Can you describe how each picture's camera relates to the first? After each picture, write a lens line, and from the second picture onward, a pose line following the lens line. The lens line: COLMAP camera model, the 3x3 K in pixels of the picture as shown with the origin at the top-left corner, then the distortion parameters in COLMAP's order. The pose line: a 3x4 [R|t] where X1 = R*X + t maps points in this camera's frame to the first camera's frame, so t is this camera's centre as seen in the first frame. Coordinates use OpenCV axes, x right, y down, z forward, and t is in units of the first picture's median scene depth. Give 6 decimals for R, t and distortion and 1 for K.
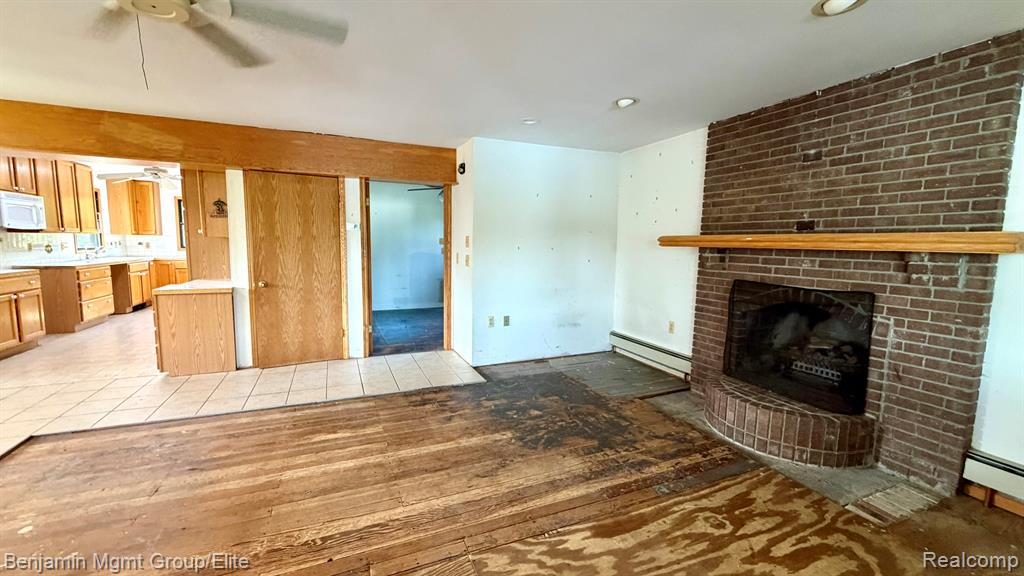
lens RADIAL K [[407.9, 0, 508.1], [0, 407.9, 287.4], [0, 0, 1]] dist [-0.001774, 0.000659]
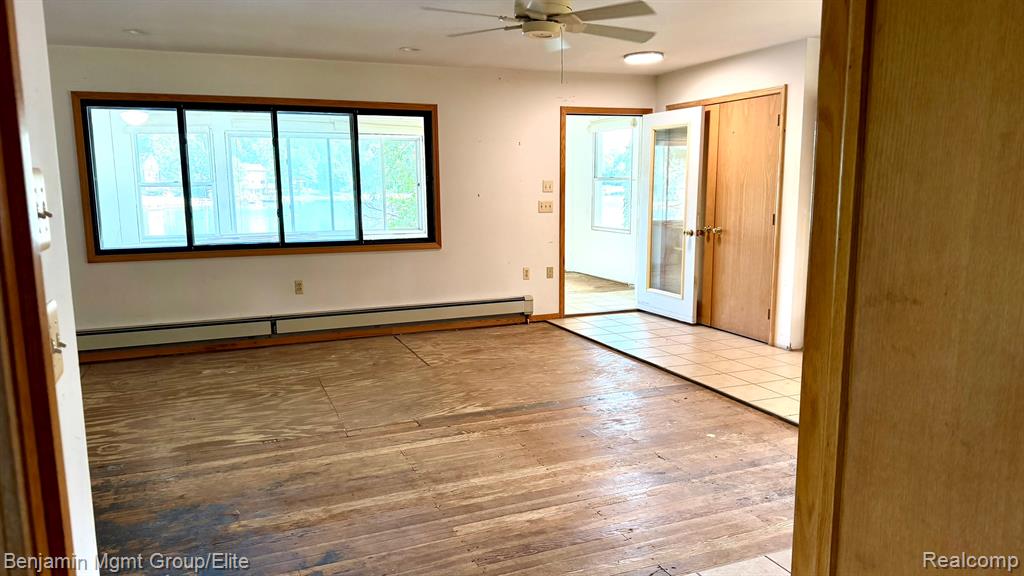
lens RADIAL K [[715.2, 0, 512.1], [0, 715.2, 292.2], [0, 0, 1]] dist [0.081651, -0.110365]
pose [[-0.999828, -0.010739, 0.015098, -0.401022], [-0.006482, 0.966126, 0.257990, -0.225383], [-0.017357, 0.257848, -0.966030, 1.886236]]
